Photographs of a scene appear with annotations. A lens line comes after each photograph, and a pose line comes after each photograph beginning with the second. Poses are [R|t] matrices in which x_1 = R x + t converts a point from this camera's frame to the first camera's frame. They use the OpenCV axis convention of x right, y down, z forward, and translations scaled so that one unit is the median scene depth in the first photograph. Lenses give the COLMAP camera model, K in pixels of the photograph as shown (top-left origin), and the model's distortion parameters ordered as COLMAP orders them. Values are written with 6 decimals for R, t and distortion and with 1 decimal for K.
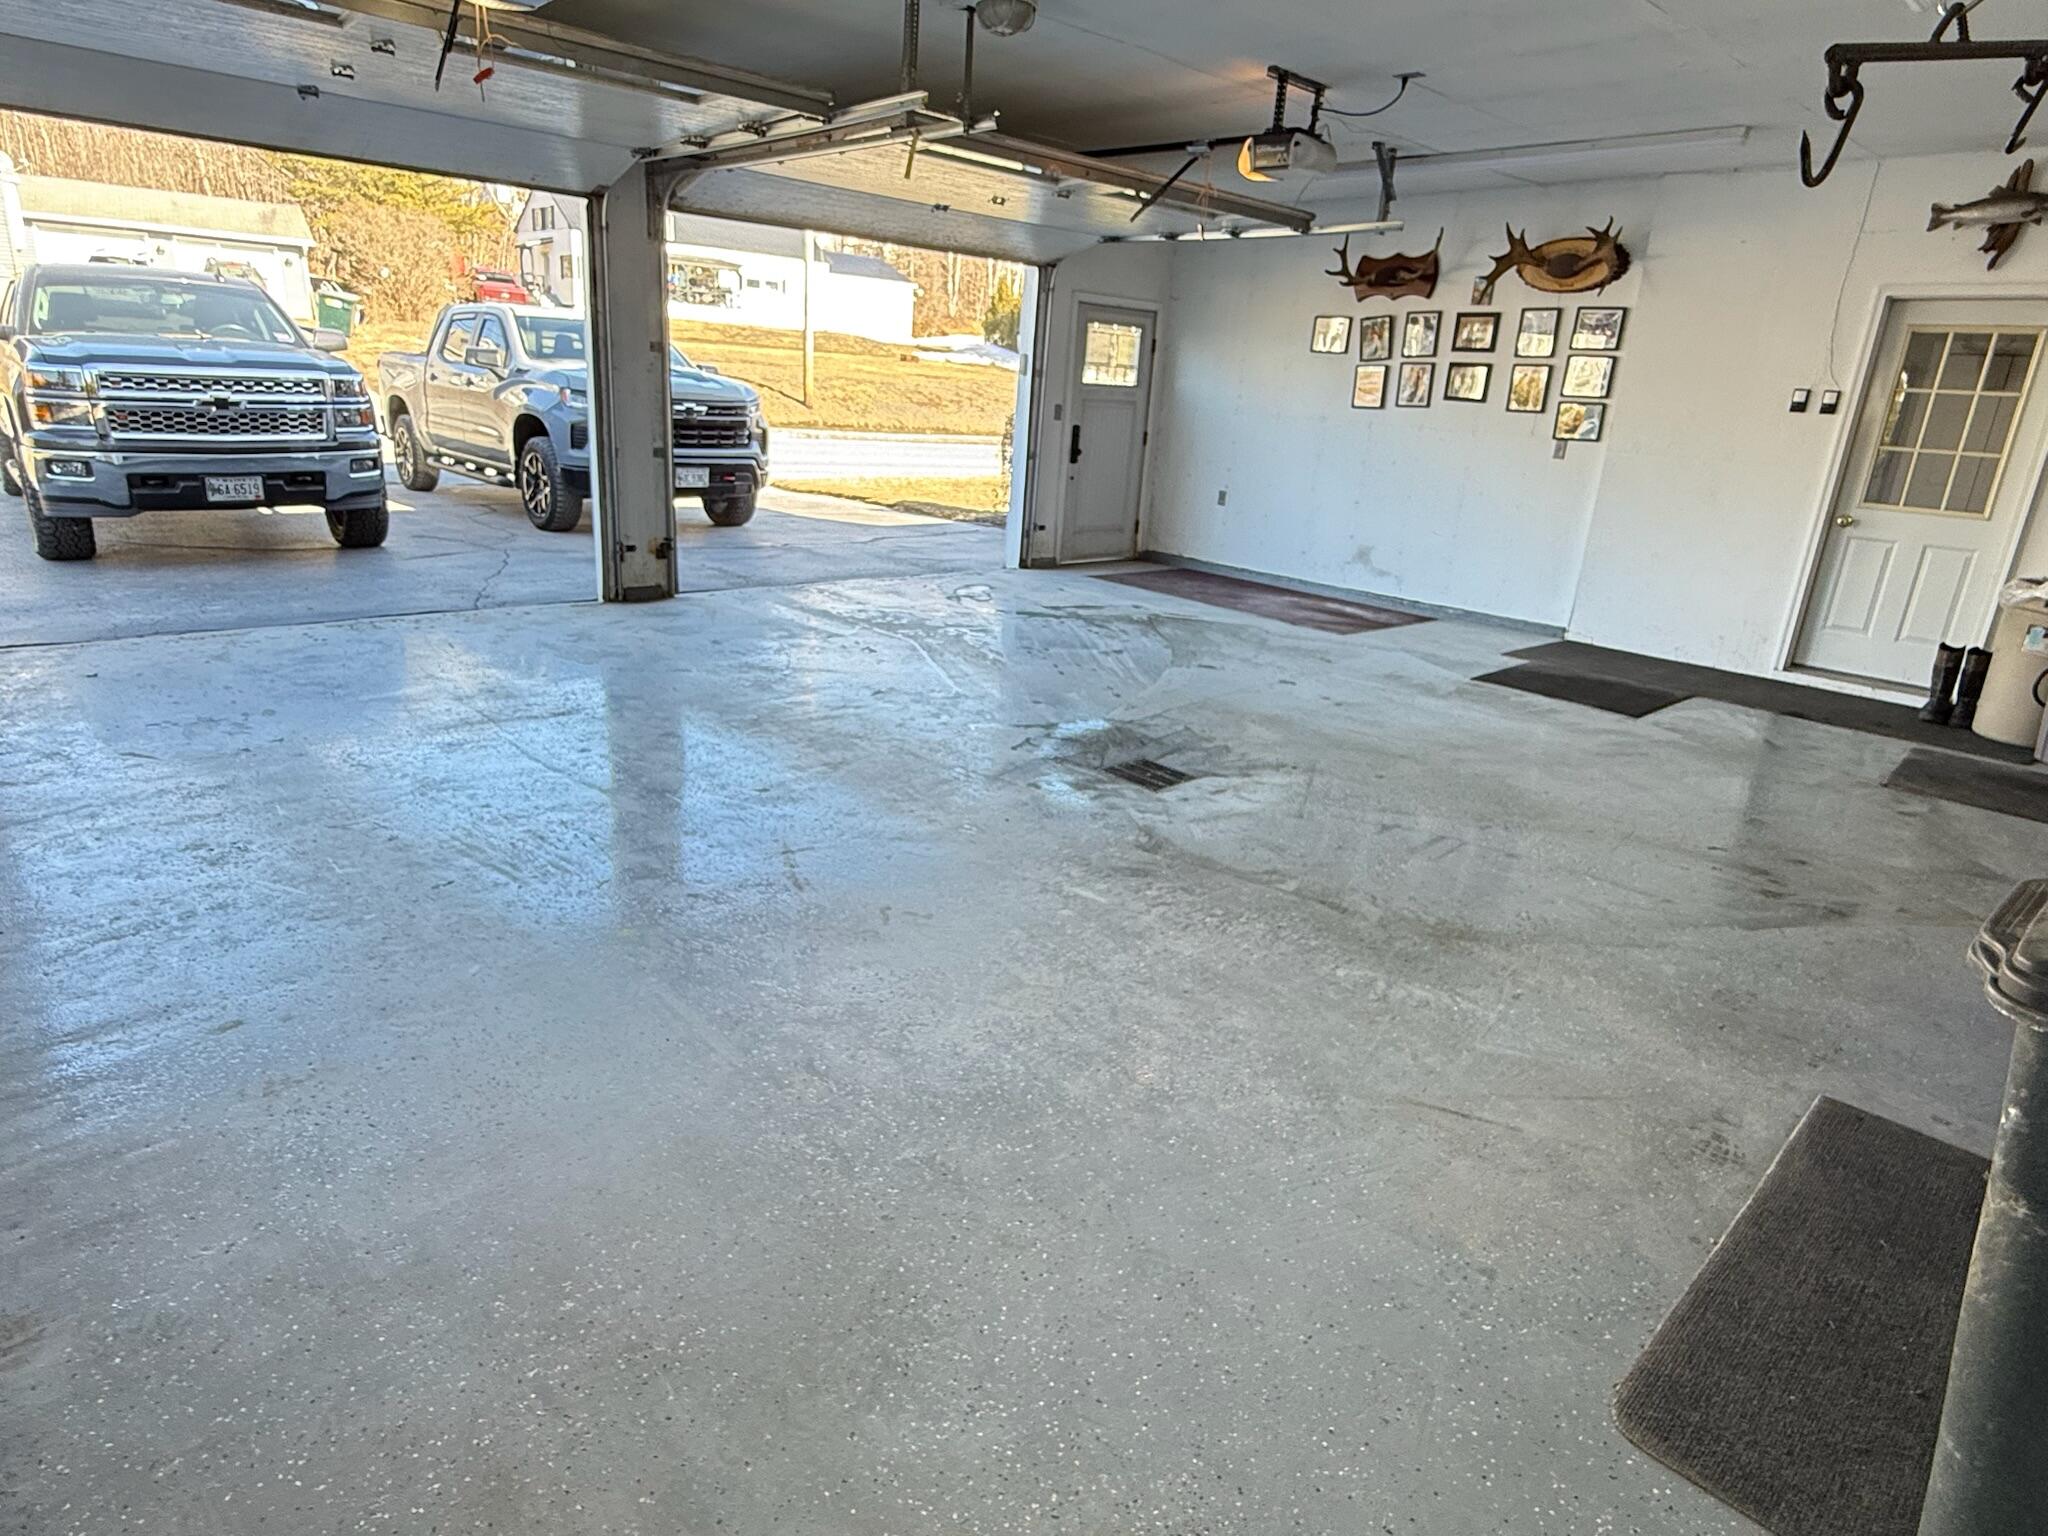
lens RADIAL K [[1157.0, 0, 1023.6], [0, 1157.0, 772.5], [0, 0, 1]] dist [-0.000095, -0.000652]
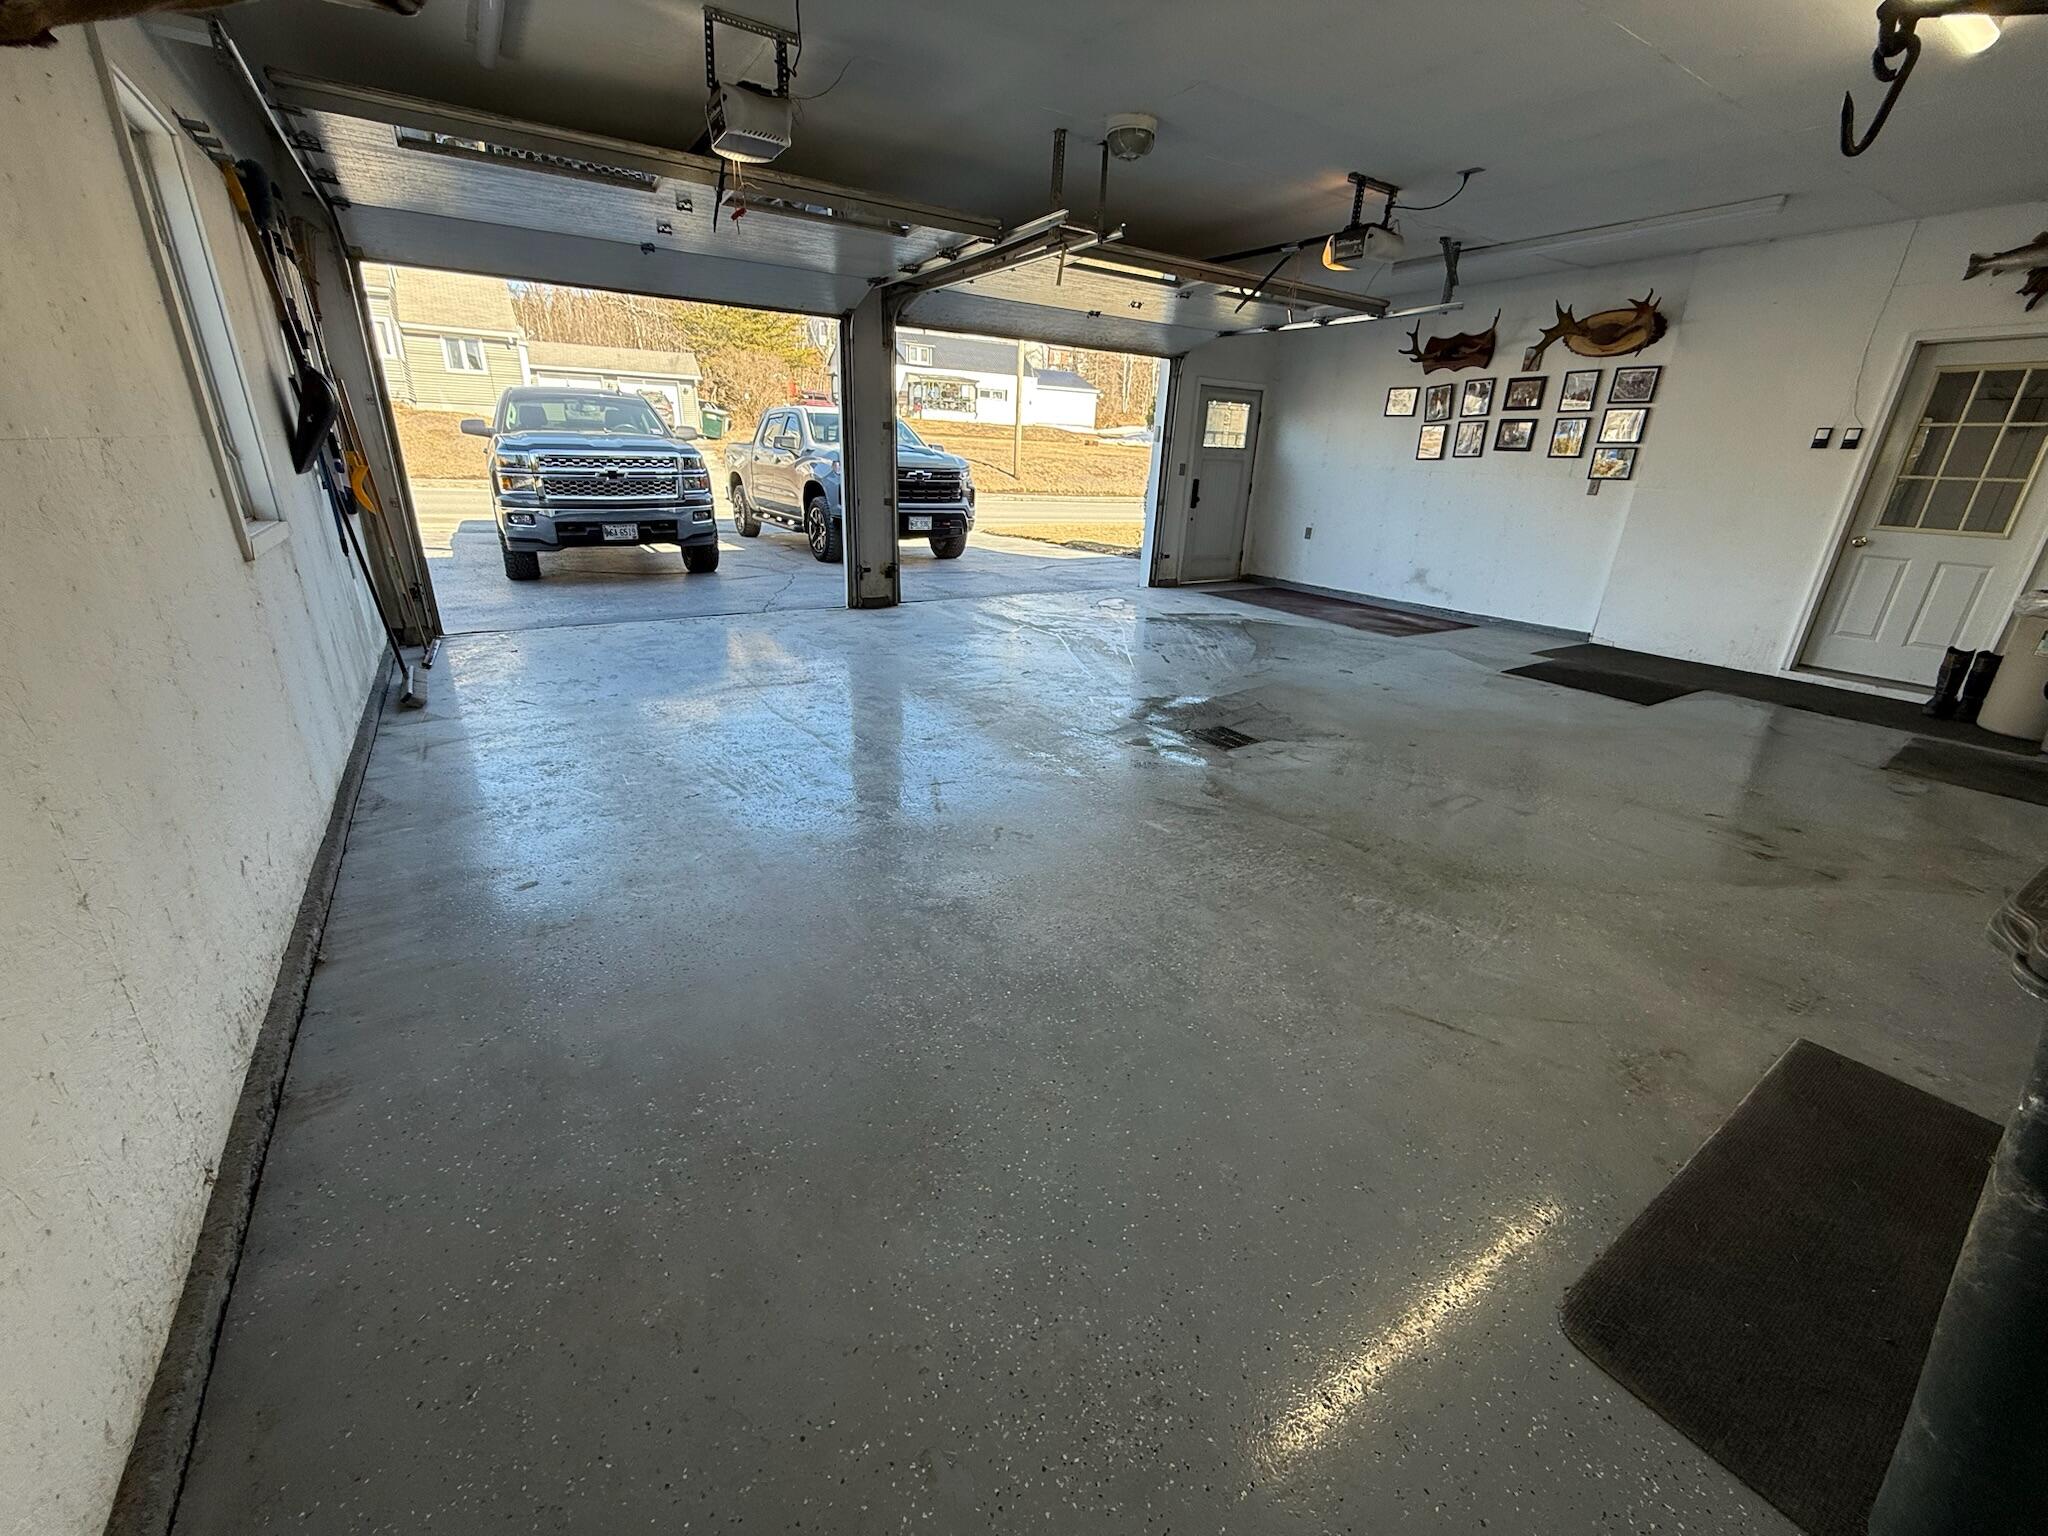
lens RADIAL K [[811.2, 0, 1021.1], [0, 811.2, 769.0], [0, 0, 1]] dist [-0.000762, 0.000190]
pose [[0.984184, 0.038288, -0.172960, 0.040037], [-0.031878, 0.998704, 0.039686, 0.007261], [0.174255, -0.033545, 0.984129, 0.057418]]
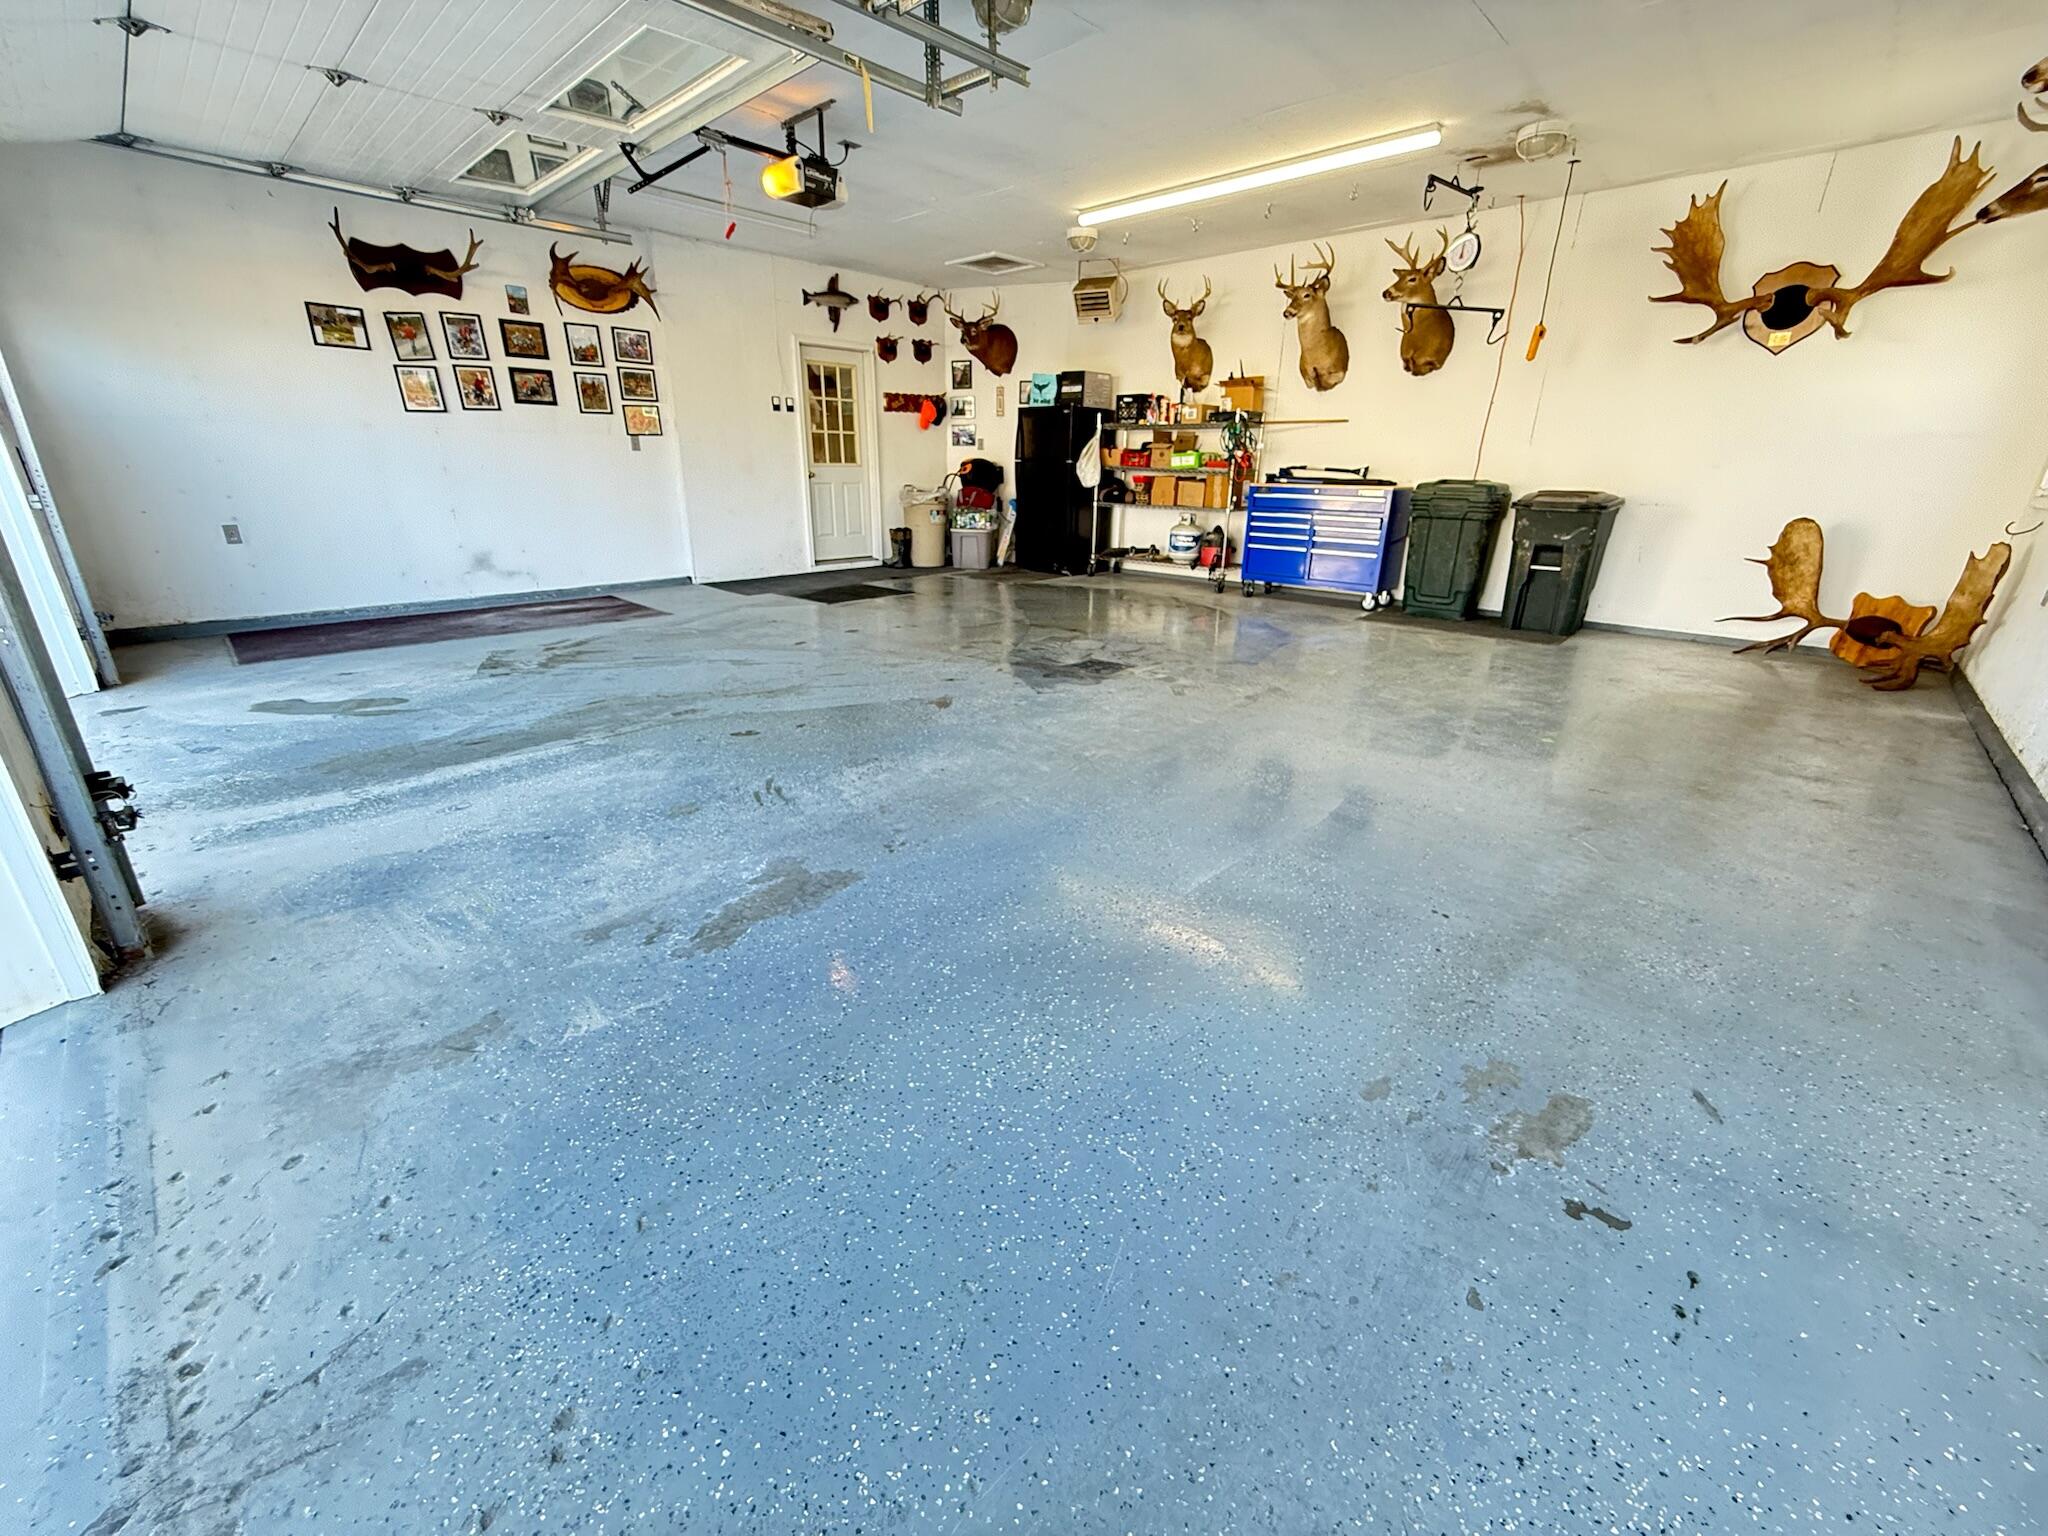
lens RADIAL K [[811.2, 0, 1019.4], [0, 811.2, 760.5], [0, 0, 1]] dist [-0.000762, 0.000190]
pose [[-0.058942, -0.400753, 0.914288, -0.822130], [0.306870, 0.864259, 0.398607, -0.316702], [-0.949925, 0.304062, 0.072037, 0.995014]]
